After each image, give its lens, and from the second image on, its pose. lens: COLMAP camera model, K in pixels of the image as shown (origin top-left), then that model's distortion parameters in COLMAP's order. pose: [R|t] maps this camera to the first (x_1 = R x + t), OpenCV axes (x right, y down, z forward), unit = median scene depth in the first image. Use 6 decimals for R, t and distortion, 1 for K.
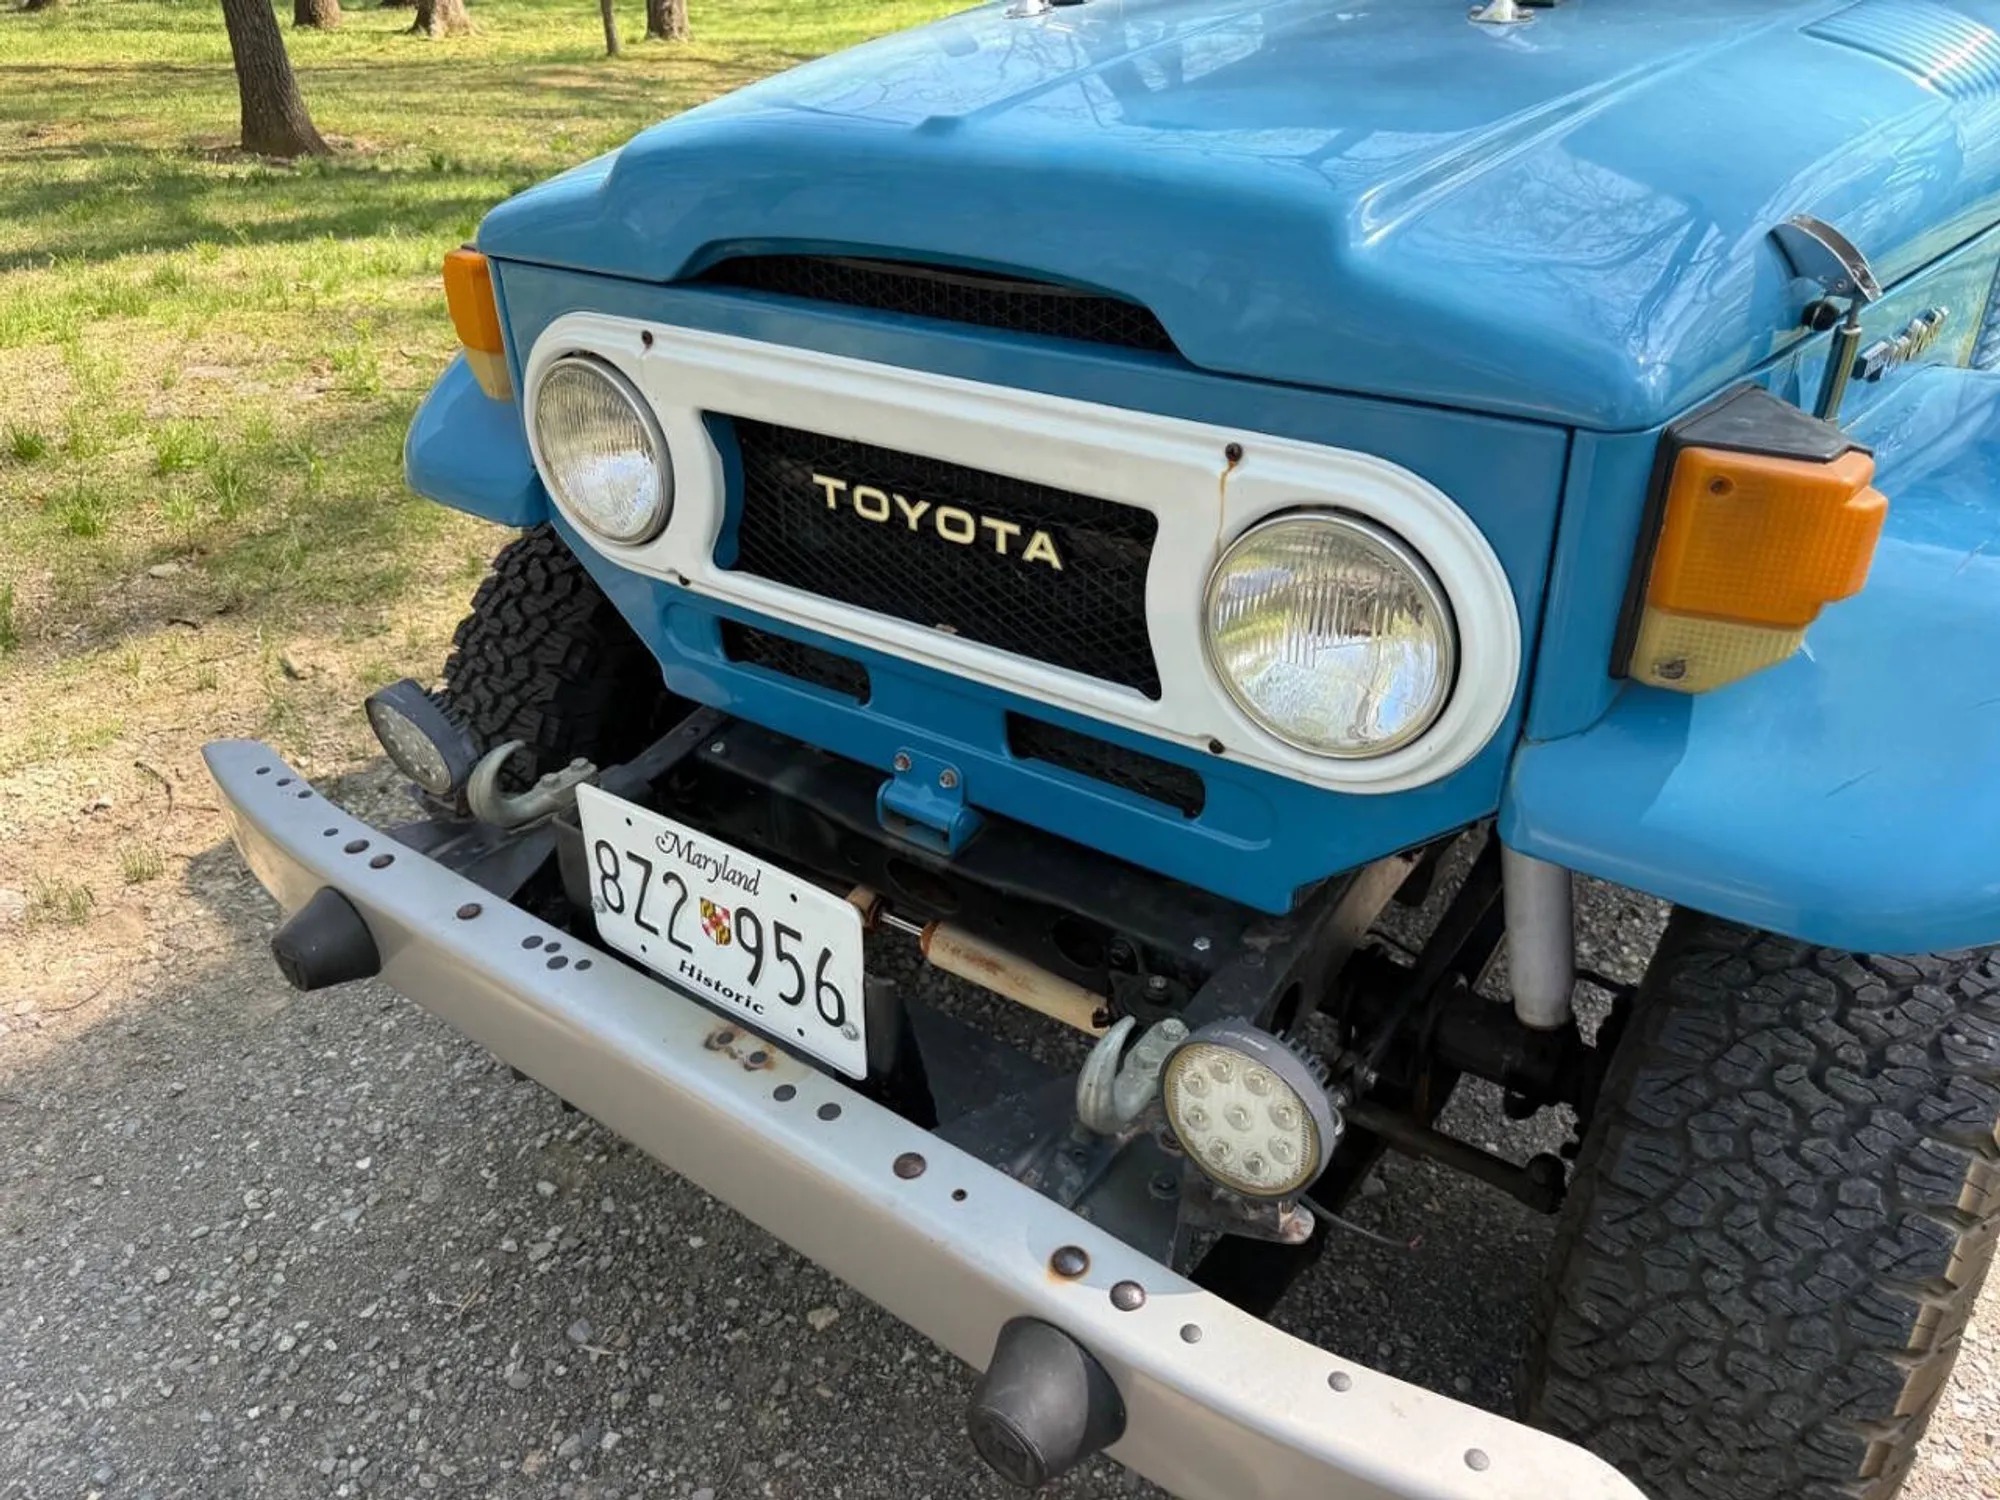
lens RADIAL K [[1448.7, 0, 1000.0], [0, 1448.7, 750.0], [0, 0, 1]] dist [0.035450, -0.042776]
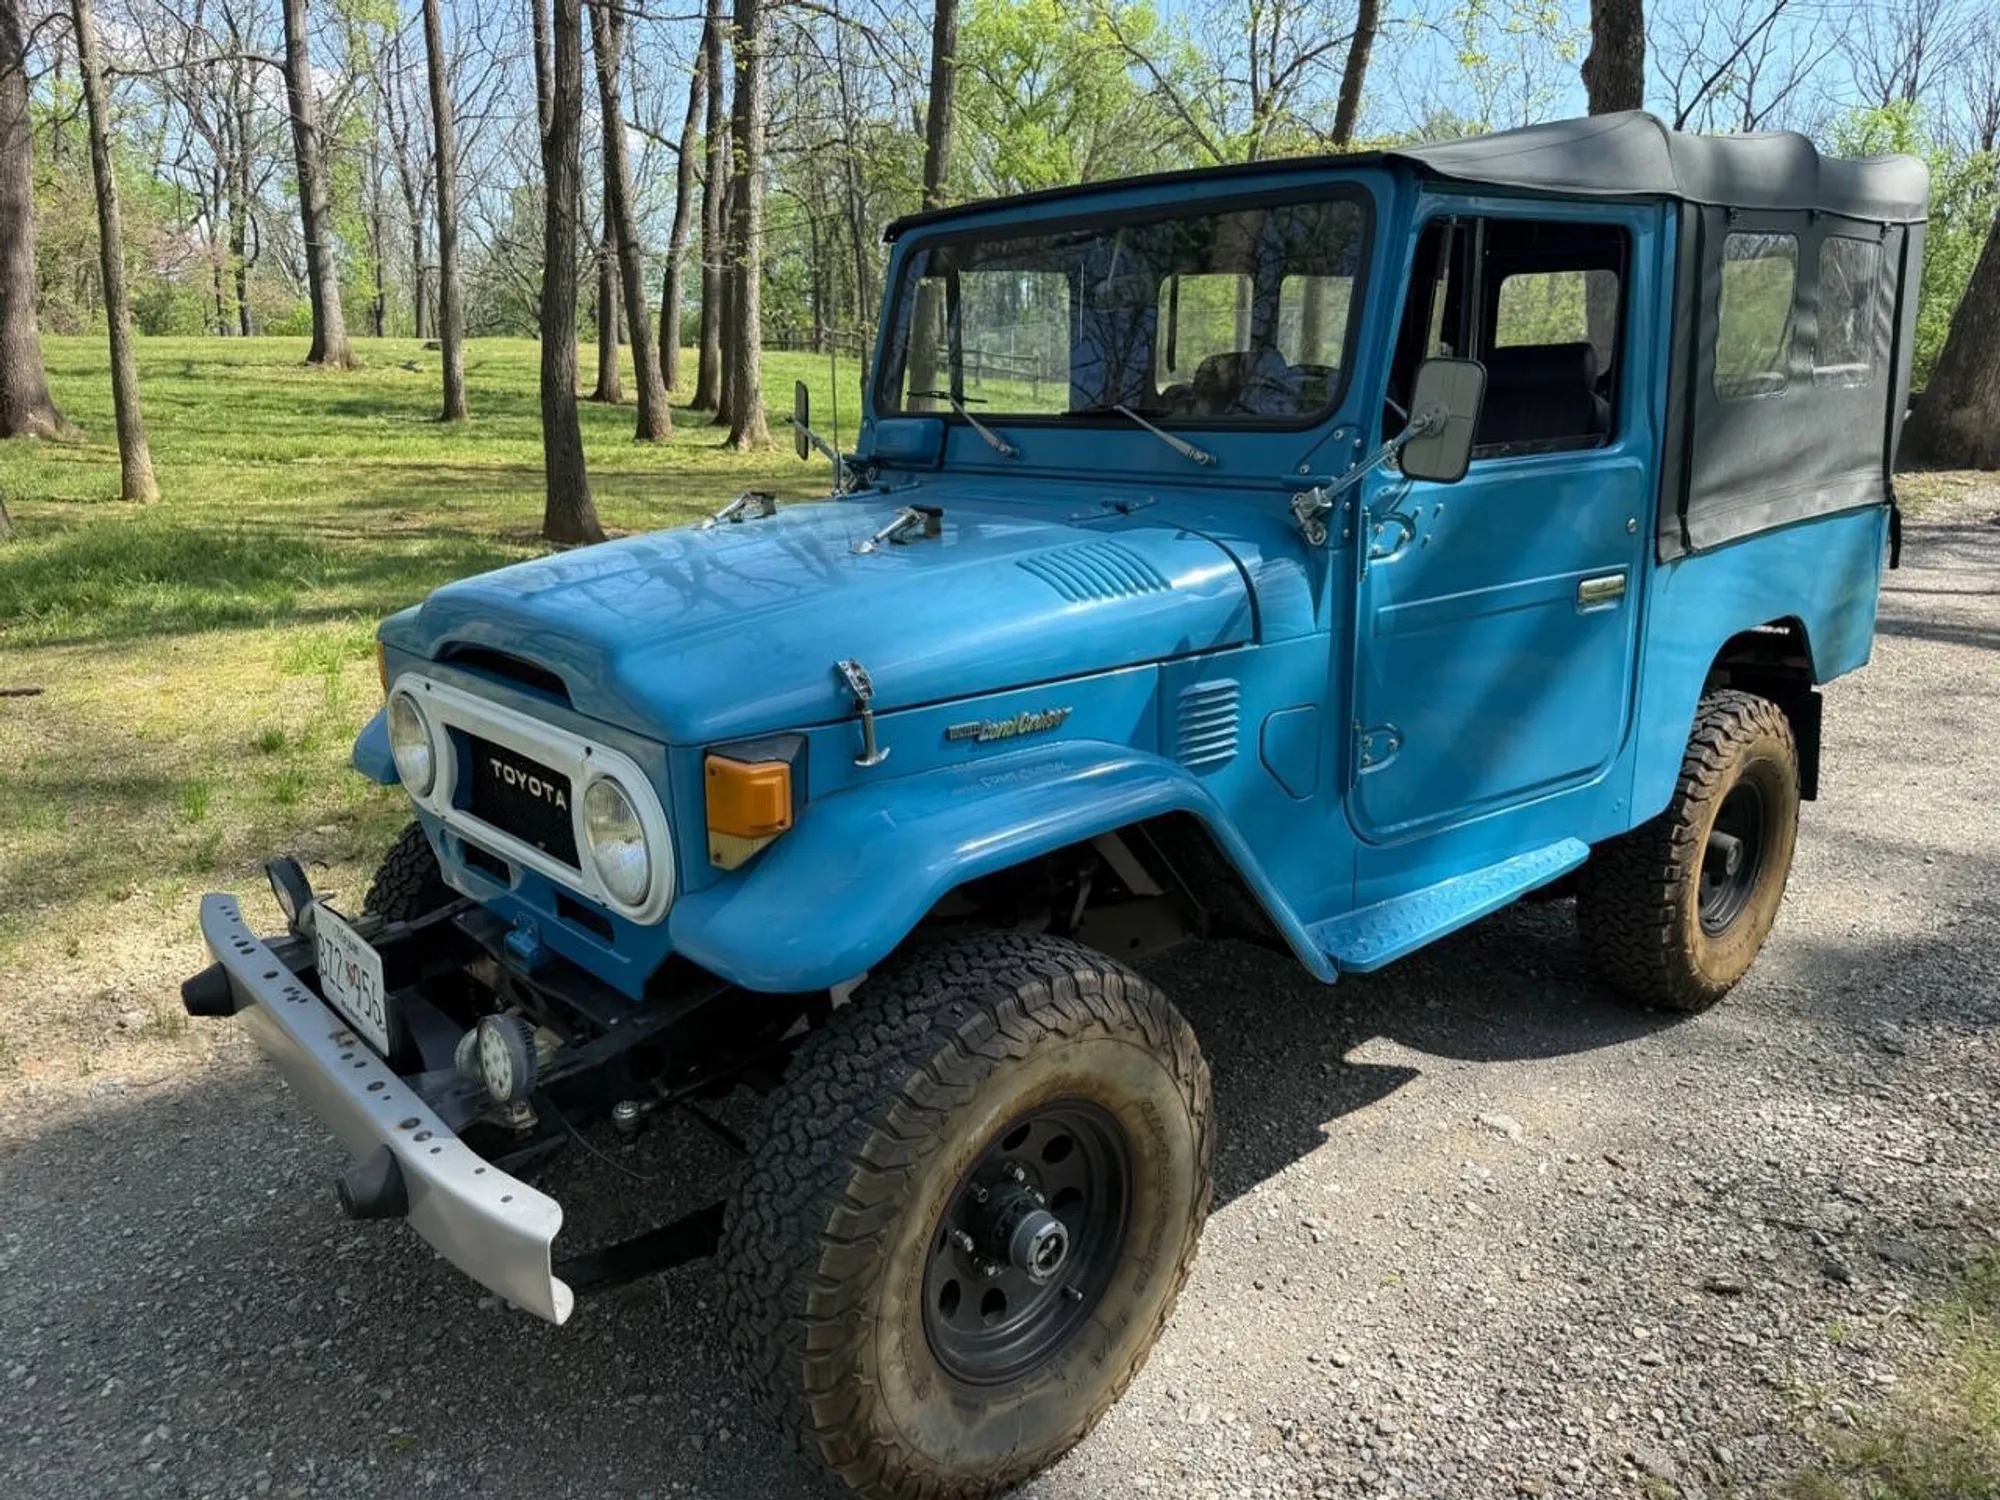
lens RADIAL K [[1438.1, 0, 995.5], [0, 1438.1, 773.6], [0, 0, 1]] dist [0.024293, -0.028104]
pose [[0.980121, 0.067058, -0.186724, 0.744511], [-0.108335, 0.969344, -0.220535, 0.145258], [0.166211, 0.236379, 0.957339, -0.570882]]
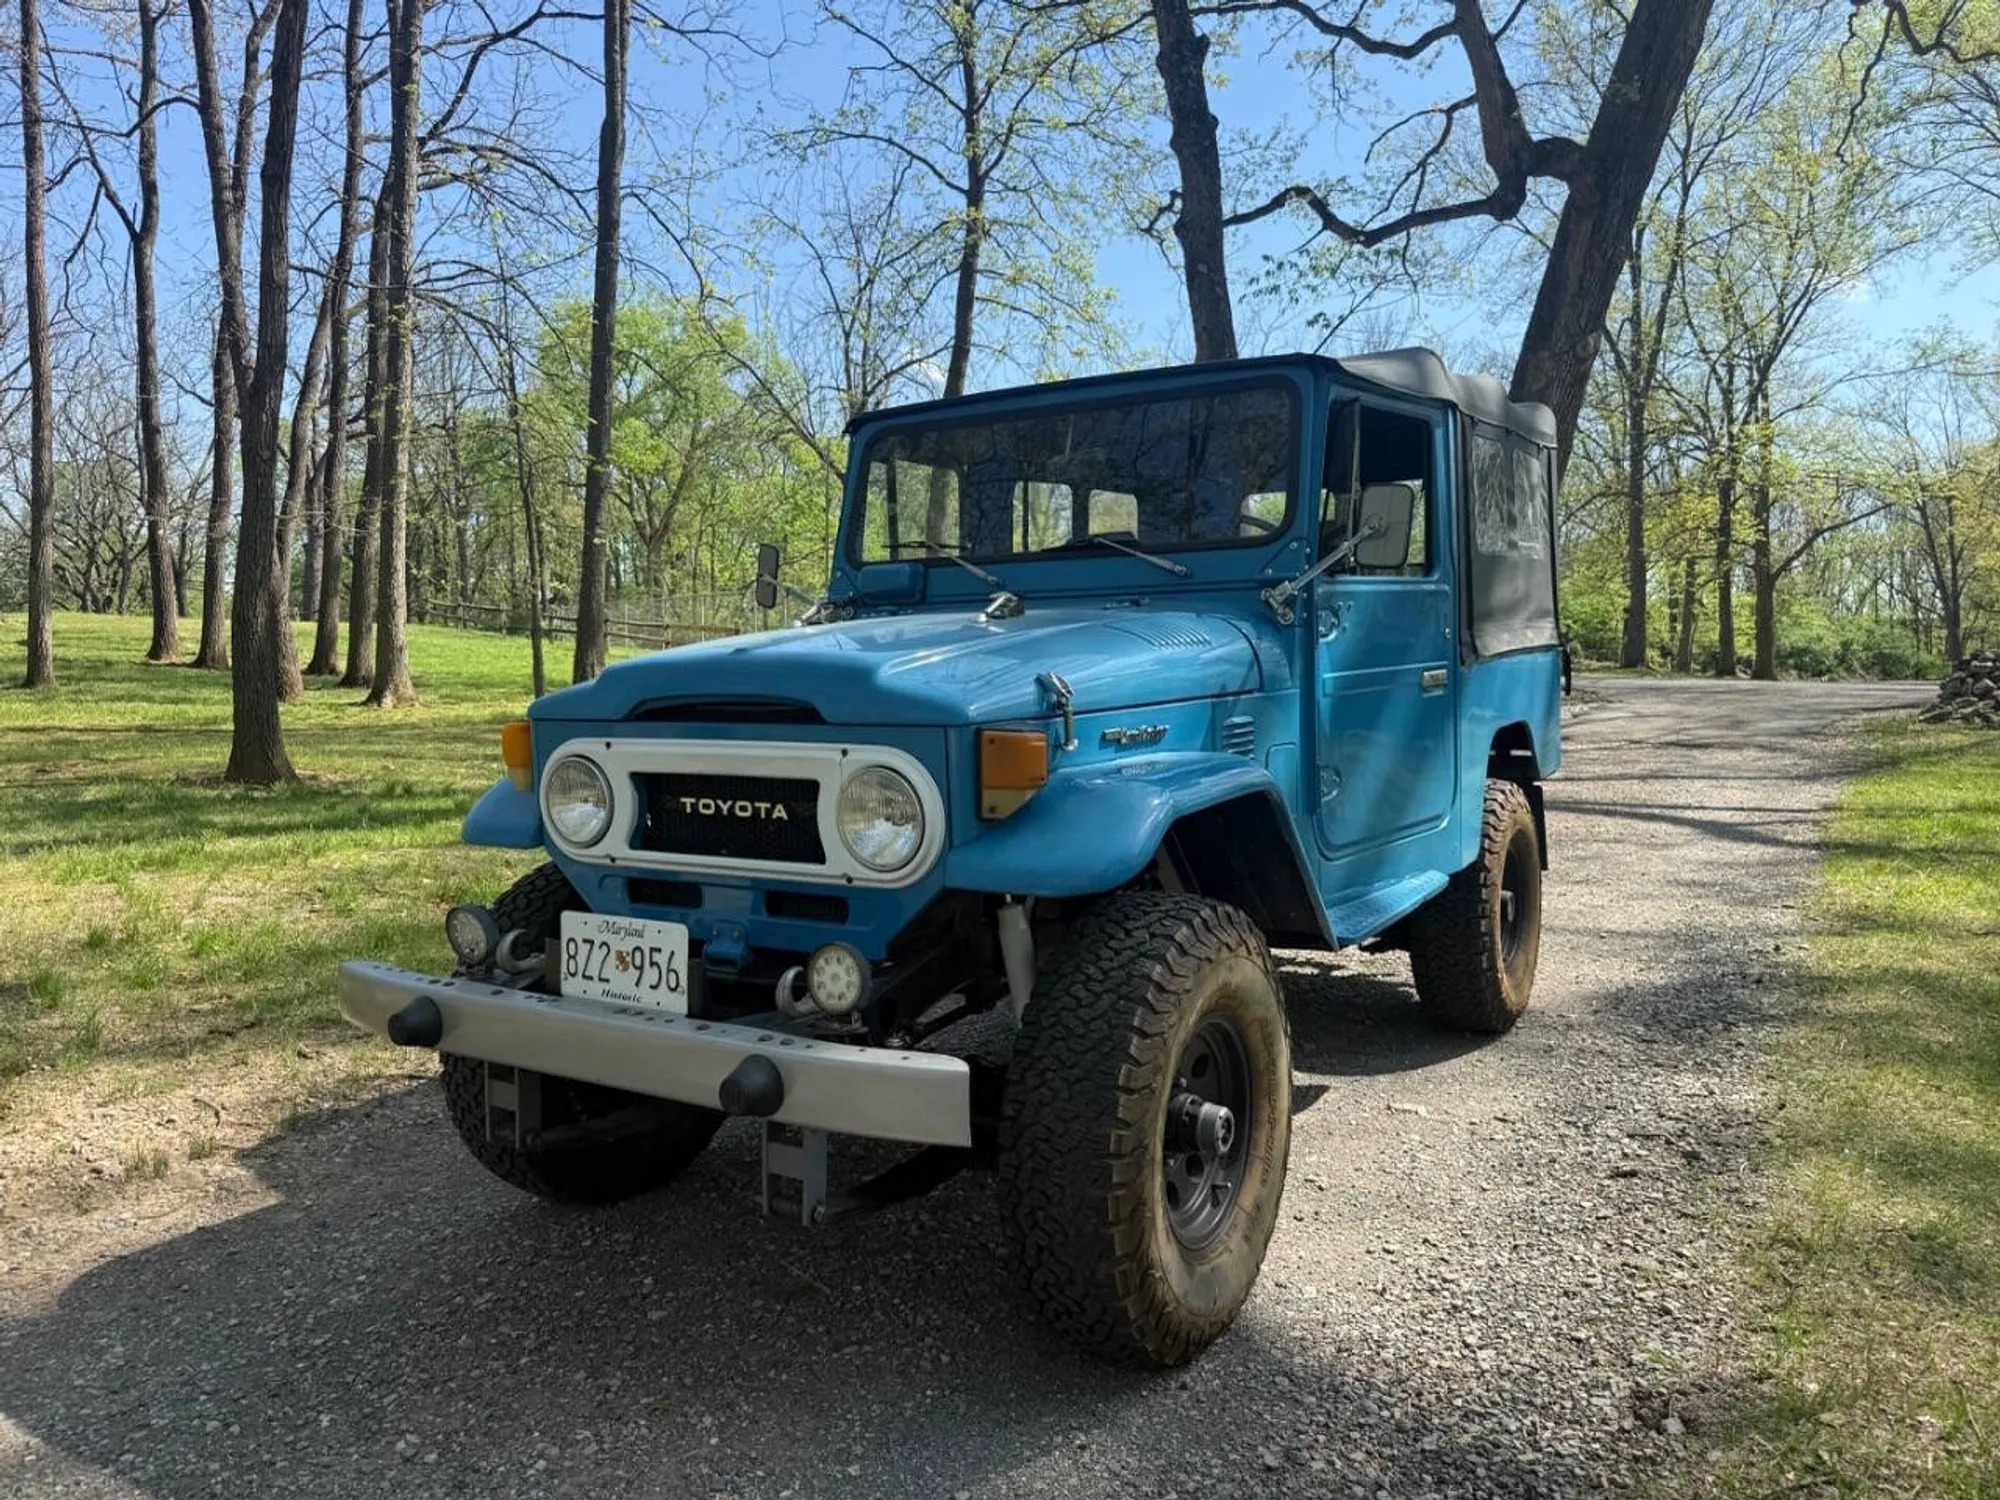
lens RADIAL K [[1432.0, 0, 1000.0], [0, 1432.0, 750.0], [0, 0, 1]] dist [0.044719, -0.070716]
pose [[0.996748, -0.001033, 0.080581, 0.153448], [0.035002, 0.906224, -0.421347, 0.585938], [-0.072590, 0.422797, 0.903312, -0.880912]]
